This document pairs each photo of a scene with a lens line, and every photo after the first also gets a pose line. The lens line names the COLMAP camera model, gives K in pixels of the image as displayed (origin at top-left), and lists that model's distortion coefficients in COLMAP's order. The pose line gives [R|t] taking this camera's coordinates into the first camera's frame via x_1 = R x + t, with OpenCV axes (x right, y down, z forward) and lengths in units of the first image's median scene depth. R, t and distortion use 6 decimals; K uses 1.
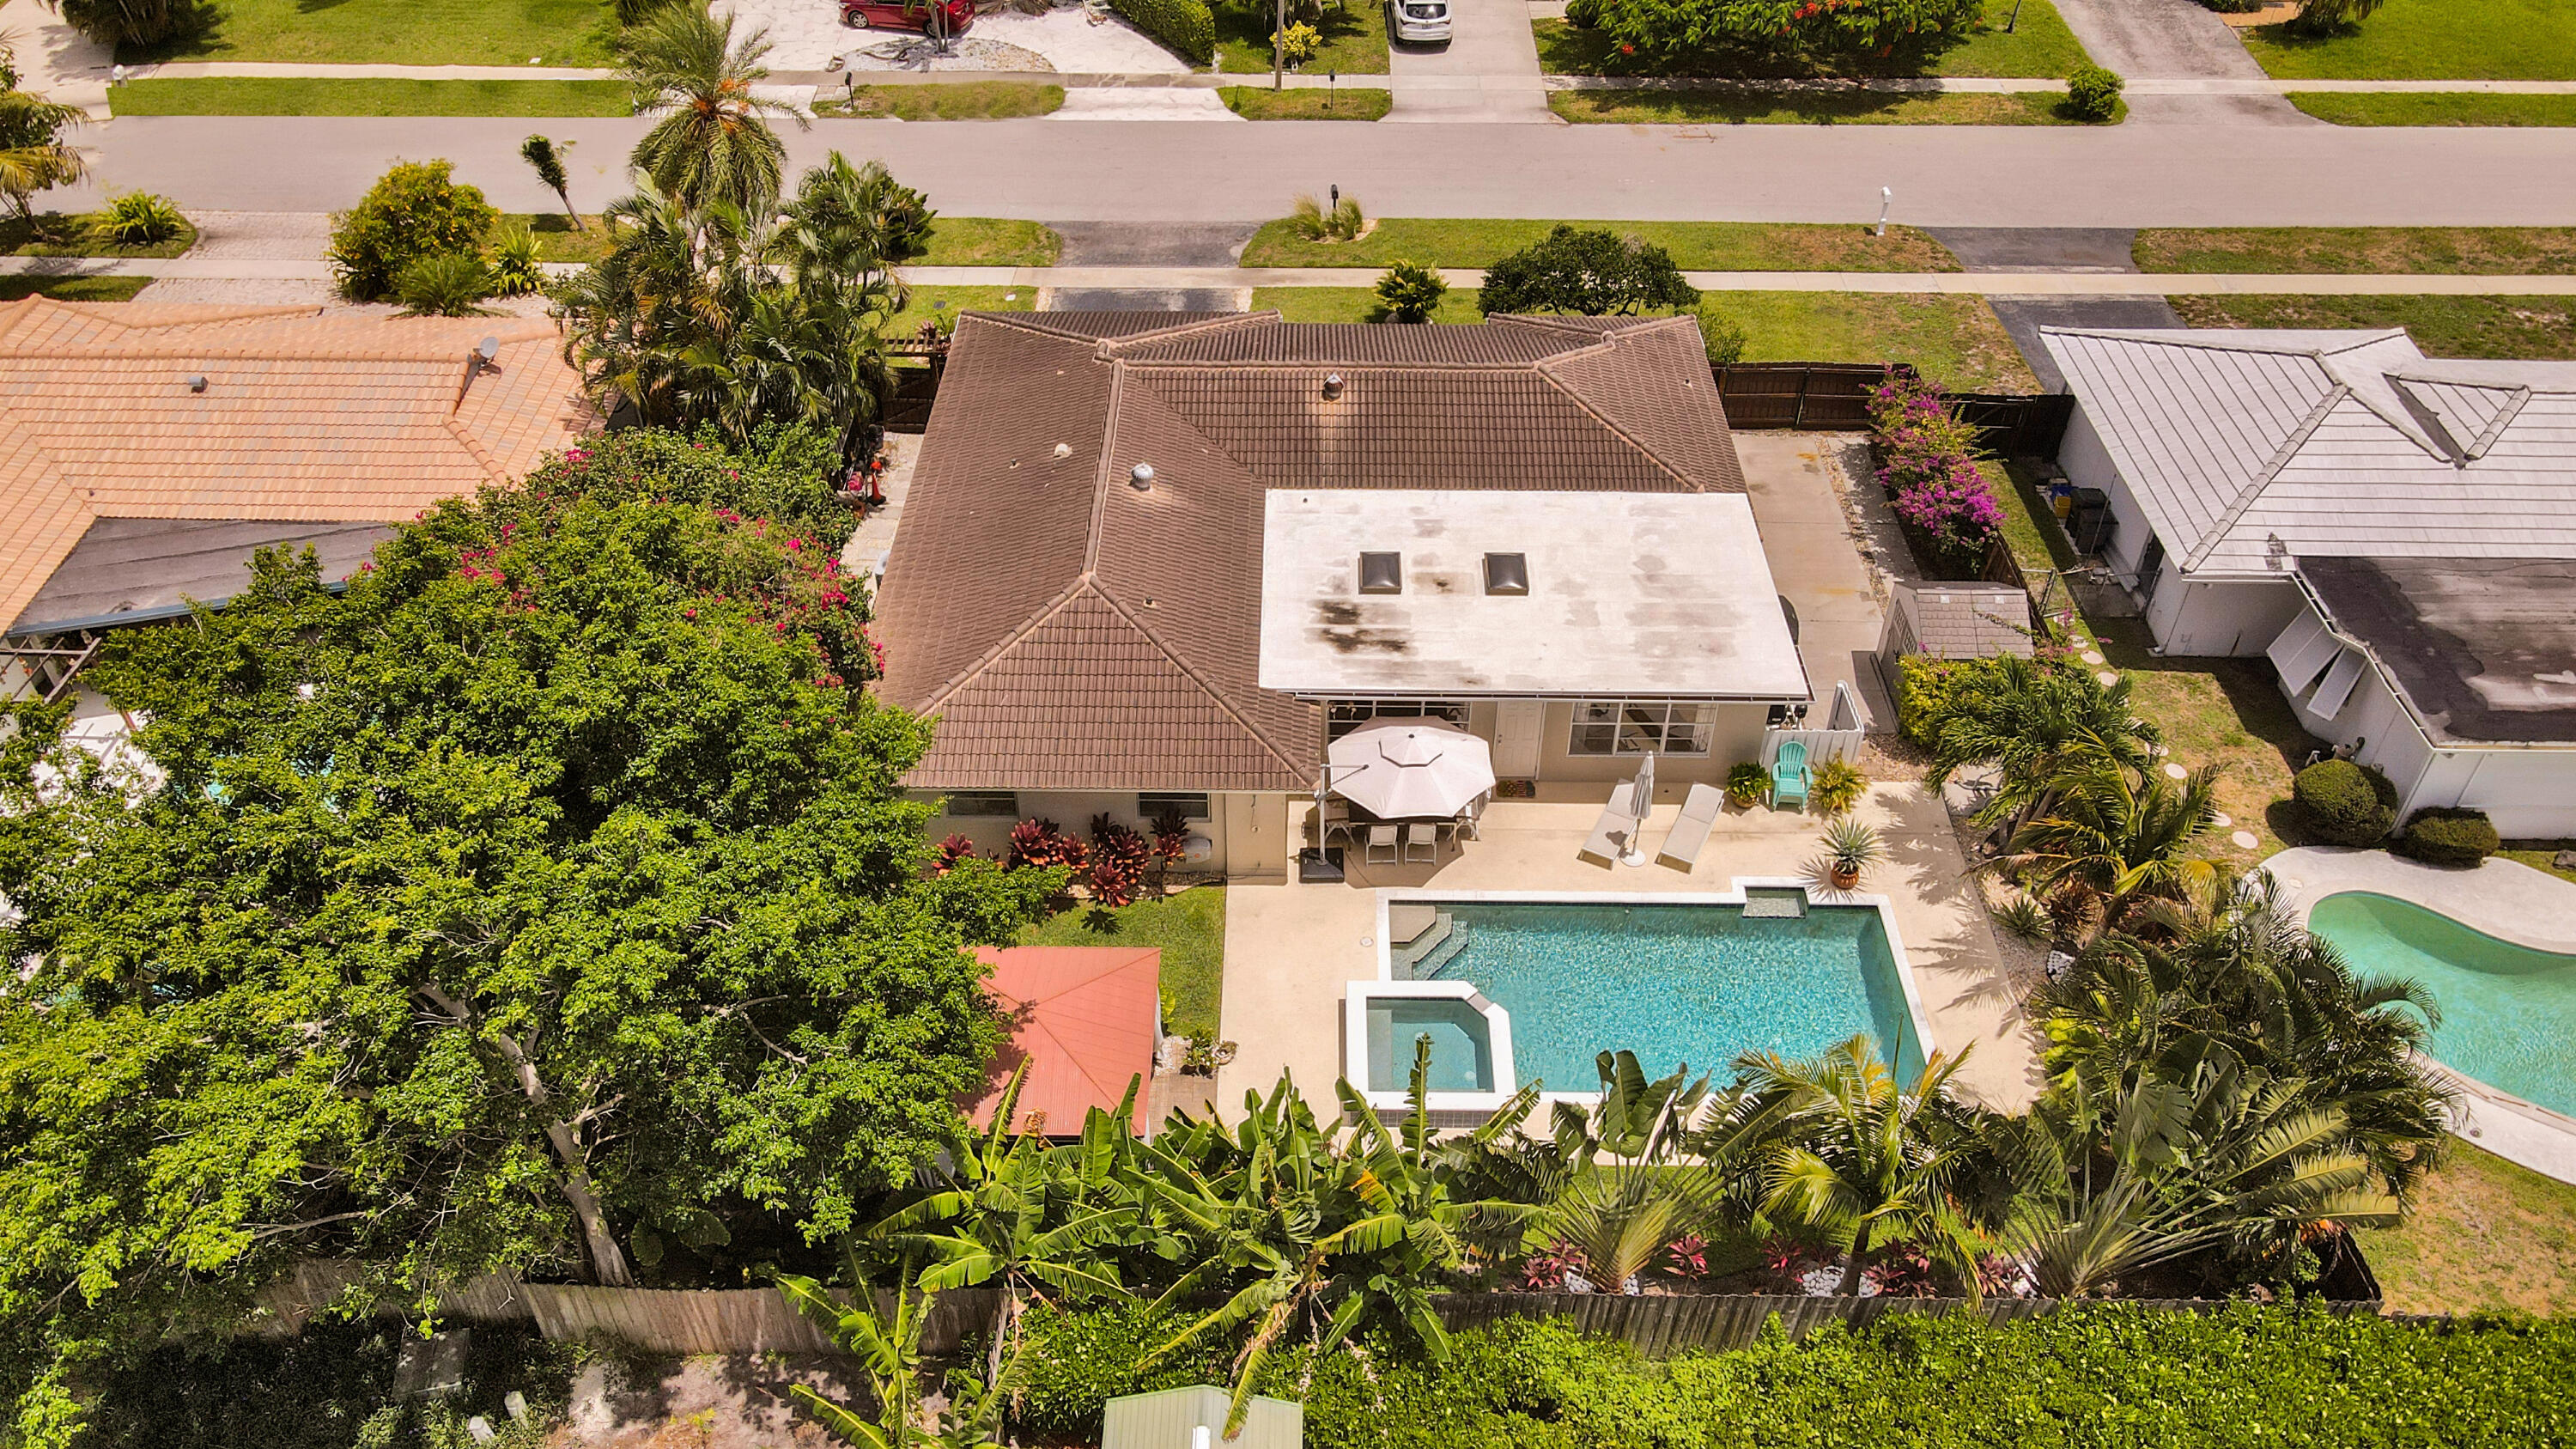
lens RADIAL K [[1888.4, 0, 1299.7], [0, 1888.4, 733.2], [0, 0, 1]] dist [0.004309, 0.035224]
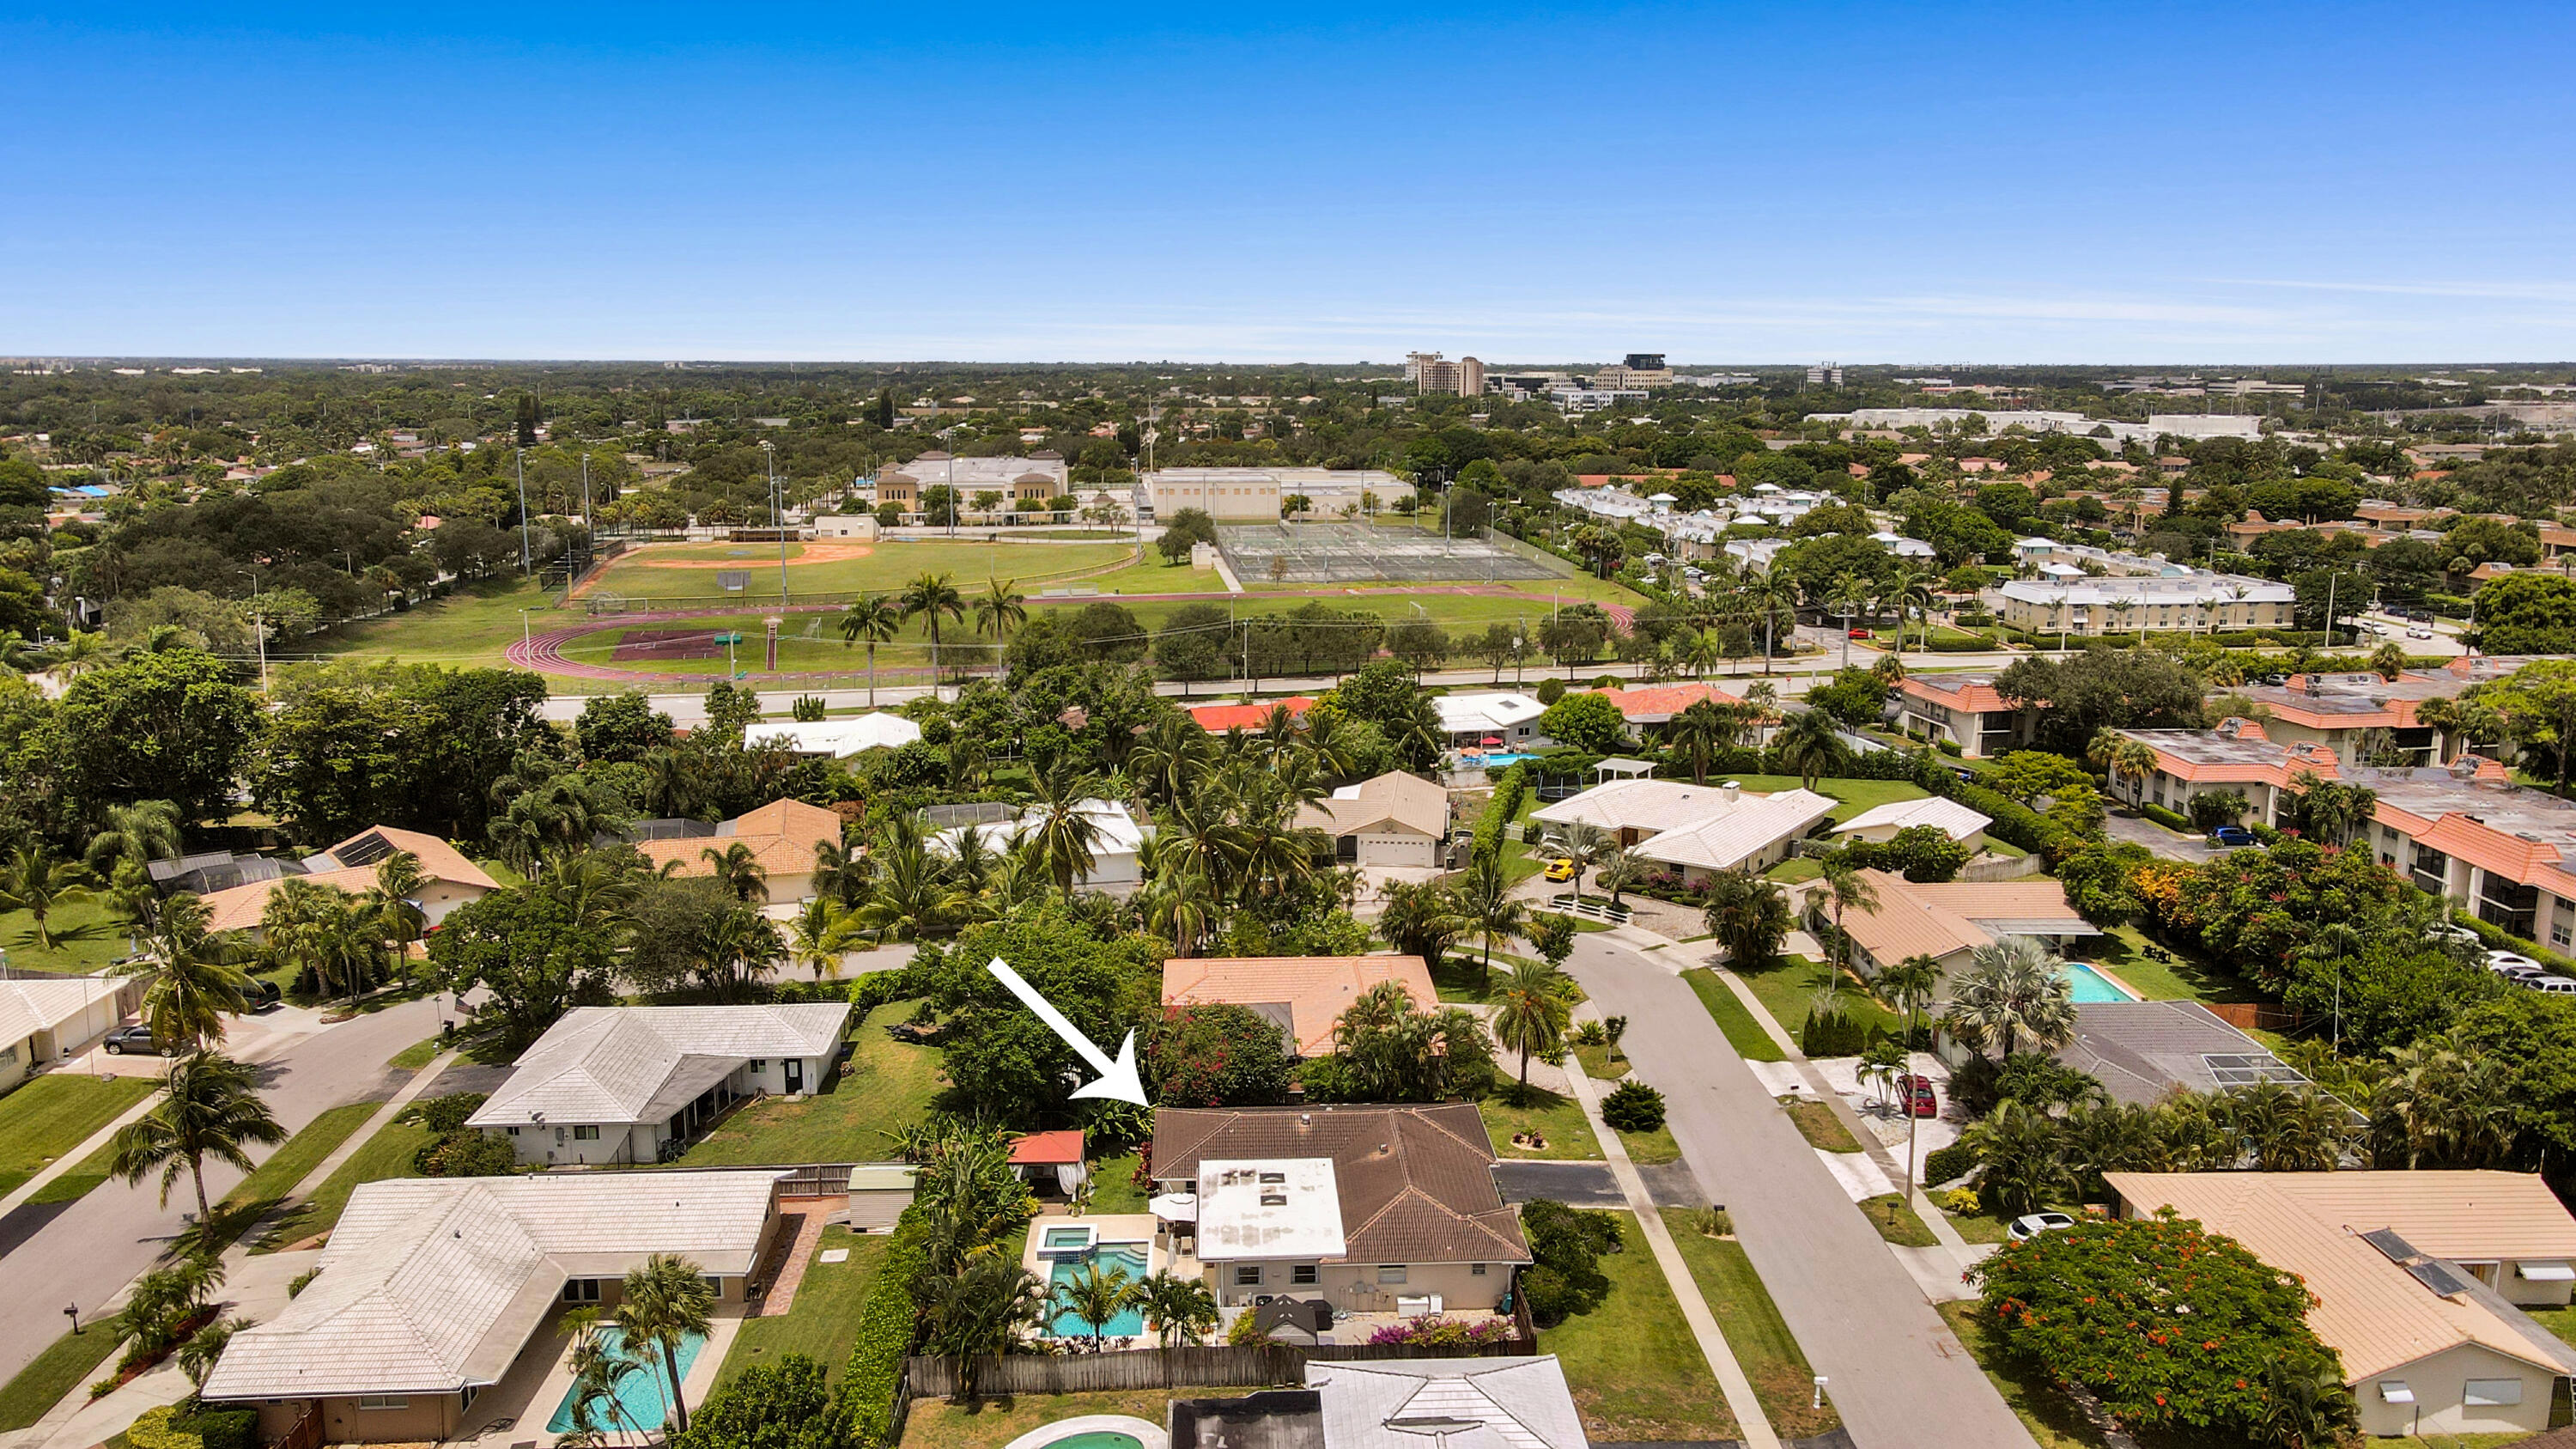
lens RADIAL K [[1888.4, 0, 1299.7], [0, 1888.4, 733.2], [0, 0, 1]] dist [0.004309, 0.035224]
pose [[0.053745, 0.188494, -0.980603, 1.961596], [-0.656569, 0.746563, 0.107521, -0.673516], [0.752349, 0.638054, 0.163883, 0.221619]]
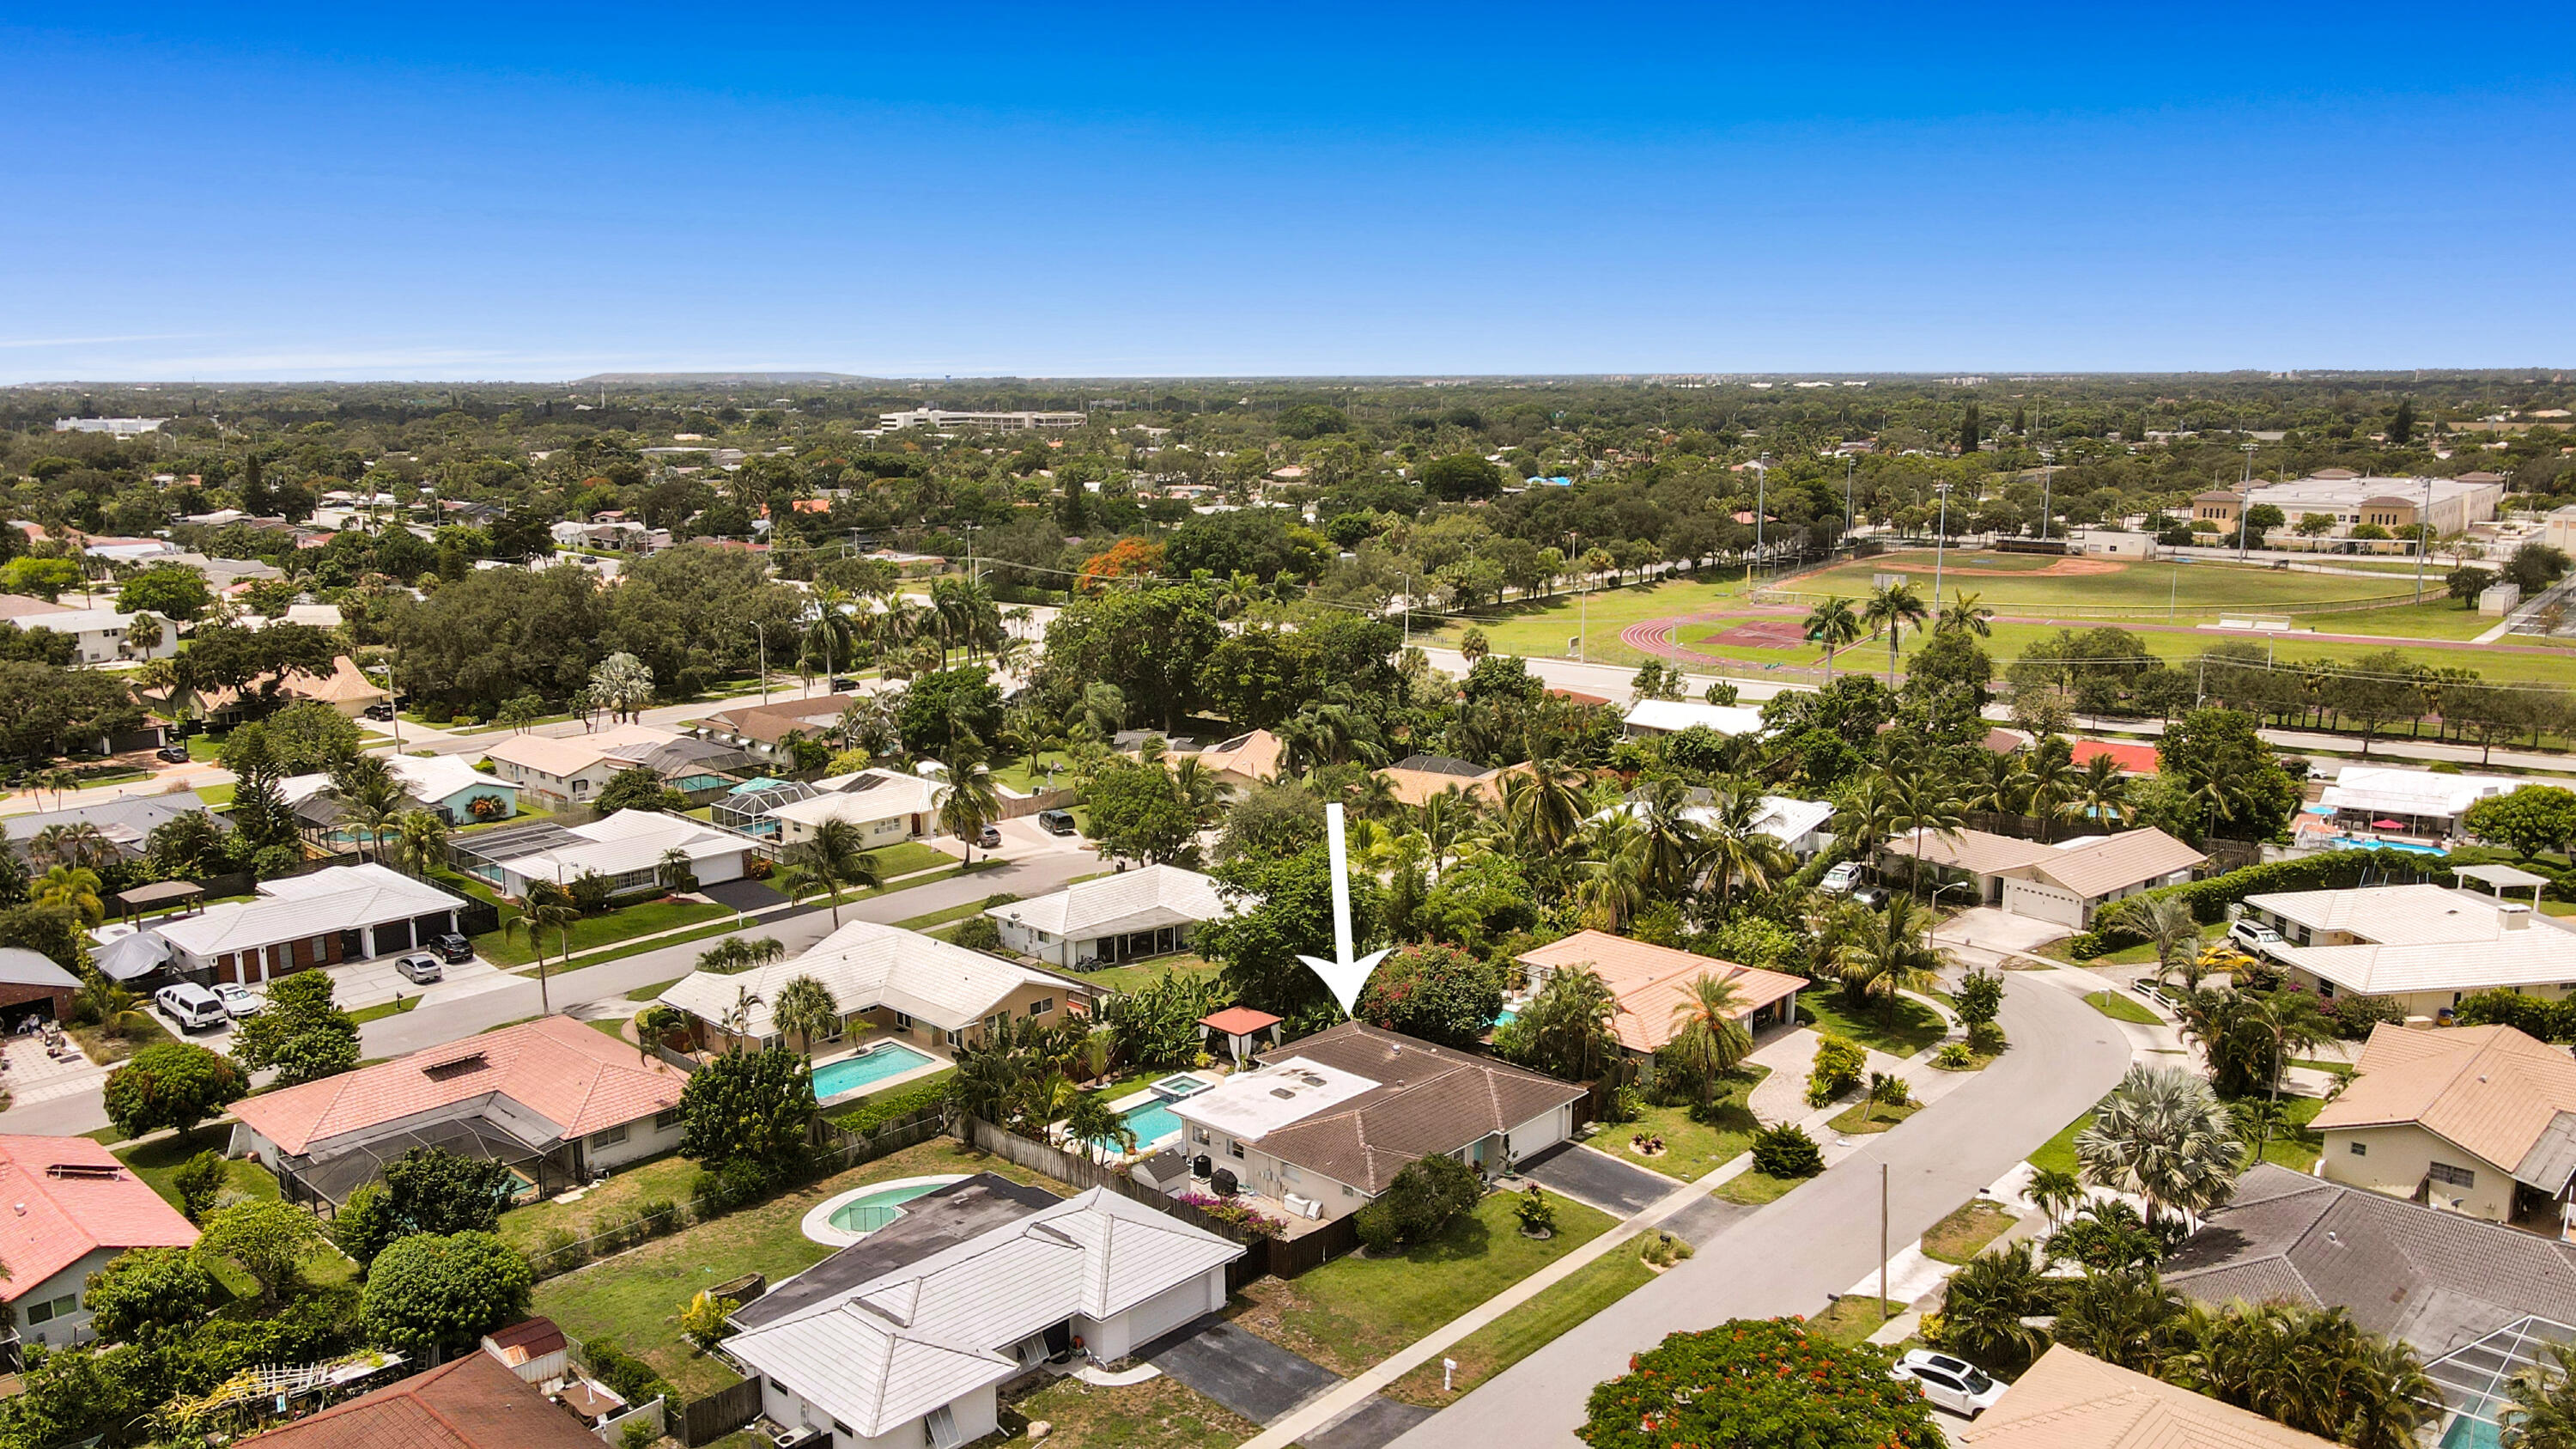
lens RADIAL K [[1888.4, 0, 1299.7], [0, 1888.4, 733.2], [0, 0, 1]] dist [0.004309, 0.035224]
pose [[-0.677044, 0.134633, -0.723523, 1.682111], [-0.483046, 0.660417, 0.574905, -1.692330], [0.555228, 0.738731, -0.382098, 1.411040]]
